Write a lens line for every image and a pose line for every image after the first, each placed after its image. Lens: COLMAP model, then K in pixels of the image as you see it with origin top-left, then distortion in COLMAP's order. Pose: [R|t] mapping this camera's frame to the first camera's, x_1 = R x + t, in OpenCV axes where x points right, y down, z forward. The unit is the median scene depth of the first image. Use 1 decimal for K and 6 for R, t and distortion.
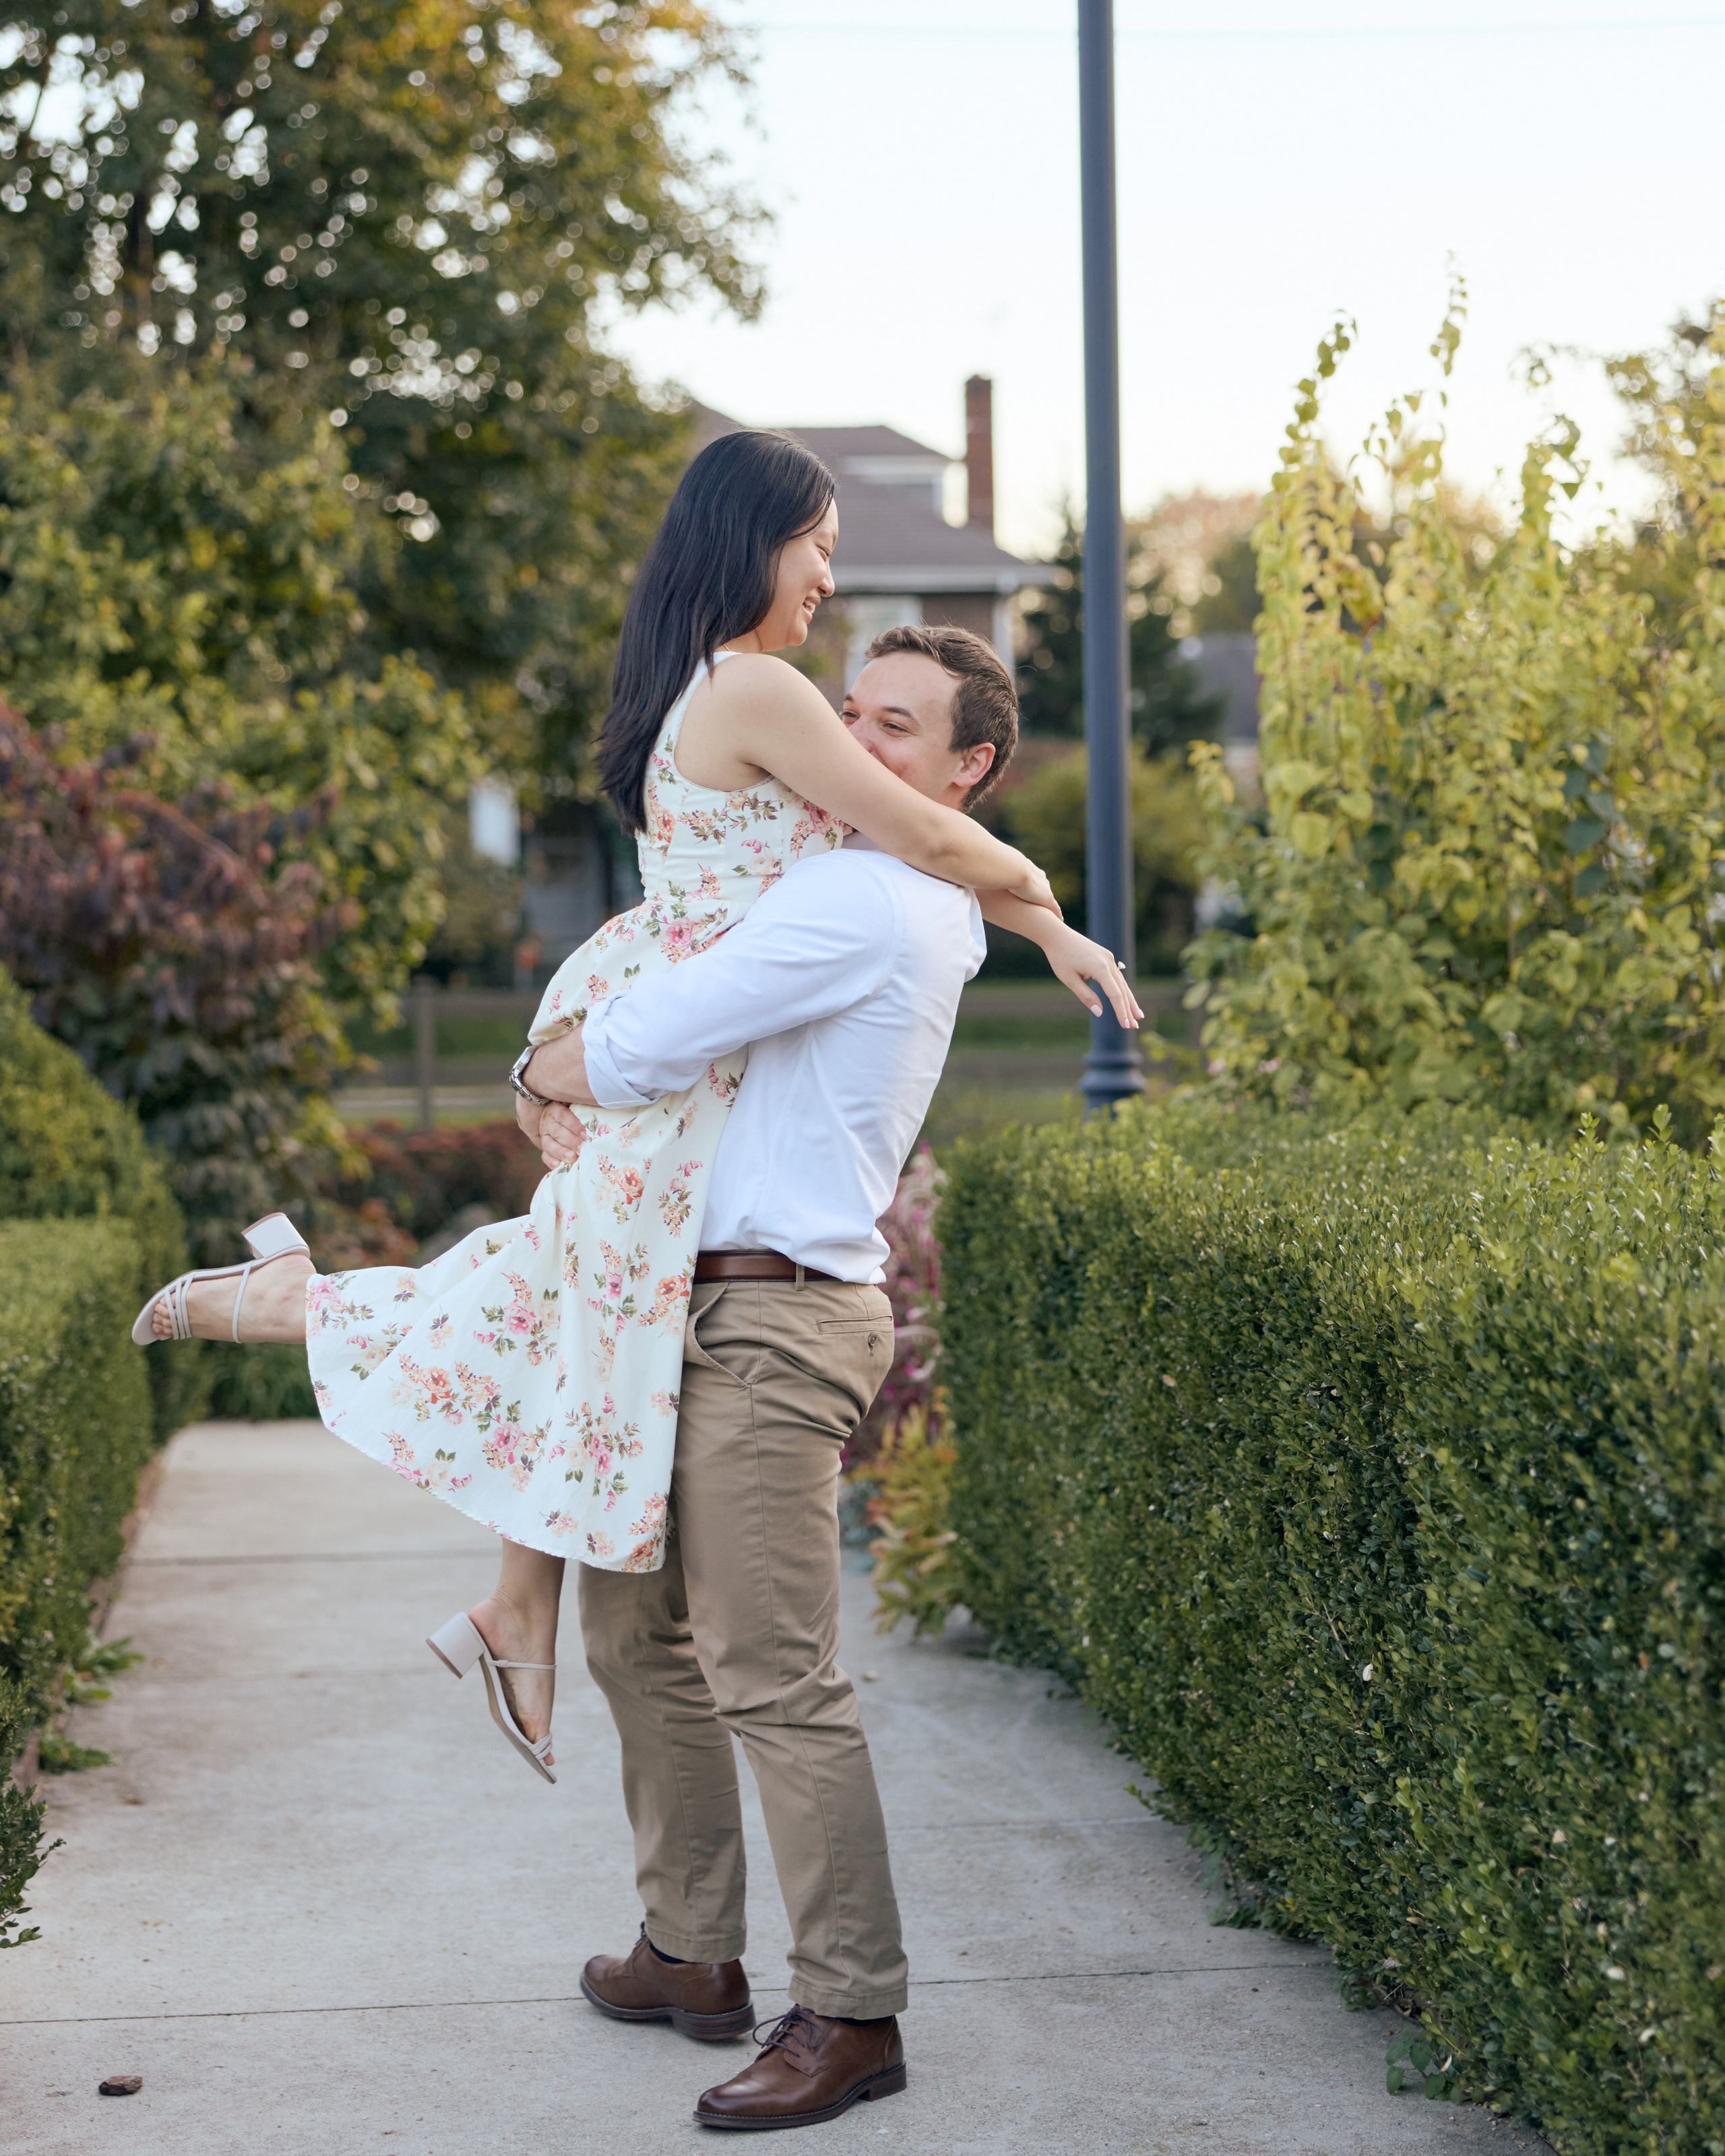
lens RADIAL K [[4088.5, 0, 784.3], [0, 4088.5, 1004.1], [0, 0, 1]] dist [-0.015185, 0.000000]
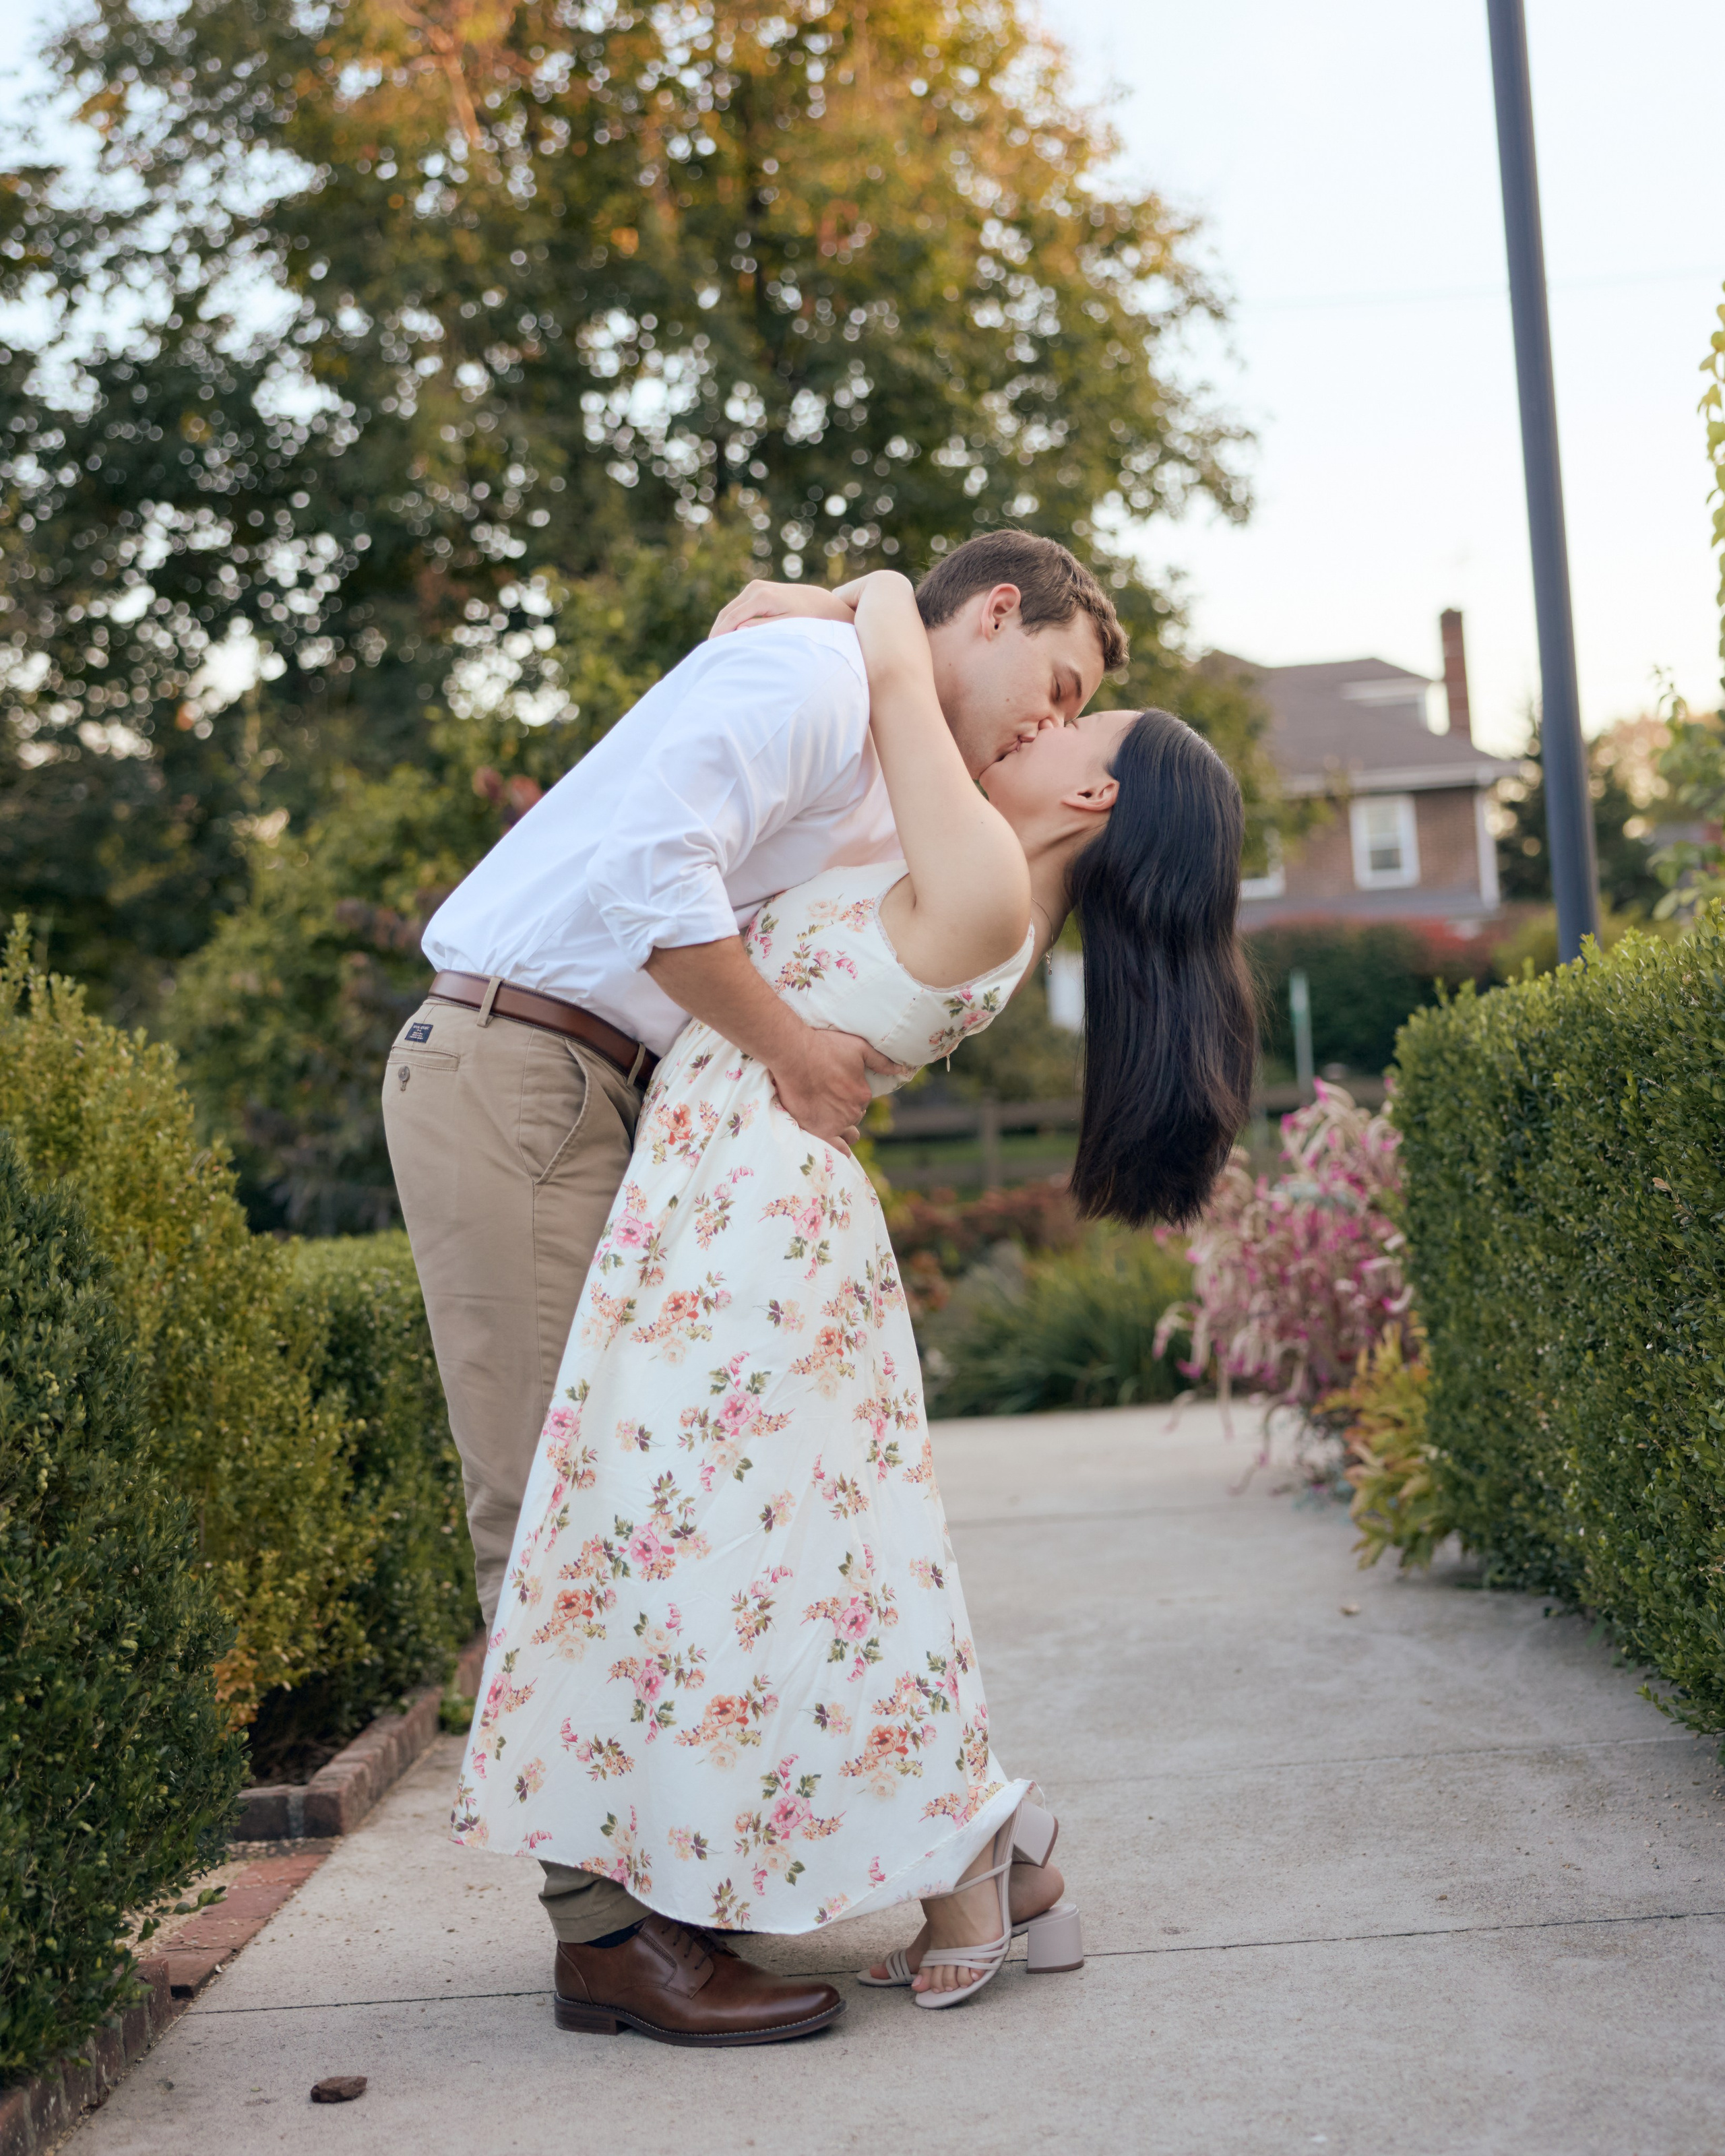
lens RADIAL K [[3334.7, 0, 842.1], [0, 3334.7, 1062.0], [0, 0, 1]] dist [-0.010528, 0.000000]
pose [[0.988296, -0.059054, -0.140653, 0.018268], [0.055015, 0.997959, -0.032433, 0.052547], [0.142281, 0.024315, 0.989528, 0.209741]]
